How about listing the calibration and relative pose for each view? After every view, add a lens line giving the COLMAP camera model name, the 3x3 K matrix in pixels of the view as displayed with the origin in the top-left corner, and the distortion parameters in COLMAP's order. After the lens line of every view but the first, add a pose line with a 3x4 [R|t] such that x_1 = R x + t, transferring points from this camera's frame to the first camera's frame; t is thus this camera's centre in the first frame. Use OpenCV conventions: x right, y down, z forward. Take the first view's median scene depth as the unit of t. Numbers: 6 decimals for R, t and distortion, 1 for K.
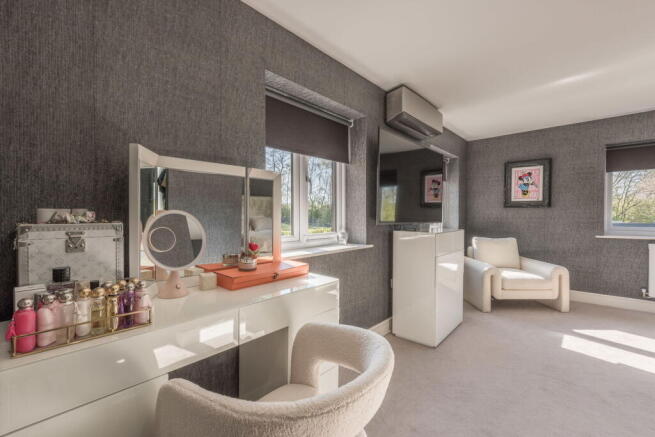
lens RADIAL K [[286.1, 0, 327.5], [0, 286.1, 218.5], [0, 0, 1]] dist [0.015402, -0.000455]
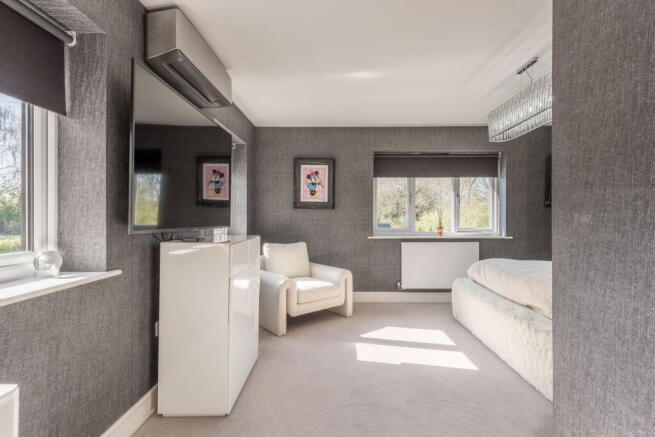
lens RADIAL K [[340.6, 0, 334.5], [0, 340.6, 216.8], [0, 0, 1]] dist [0.002346, -0.001353]
pose [[0.753819, 0.002759, 0.657076, 0.024107], [0.004509, 0.999946, -0.009371, -0.001942], [-0.657067, 0.010027, 0.753766, 0.149724]]
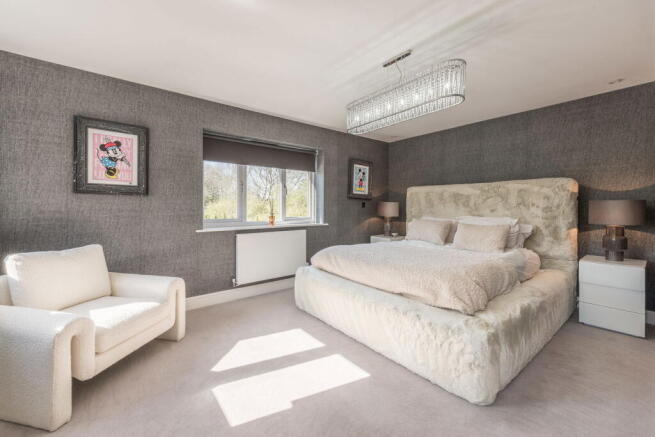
lens RADIAL K [[269.8, 0, 326.9], [0, 269.8, 211.2], [0, 0, 1]] dist [0.001576, -0.000004]
pose [[0.180023, -0.014452, 0.983556, 0.199044], [0.006021, 0.999890, 0.013590, -0.006548], [-0.983644, 0.003475, 0.180090, 0.469165]]
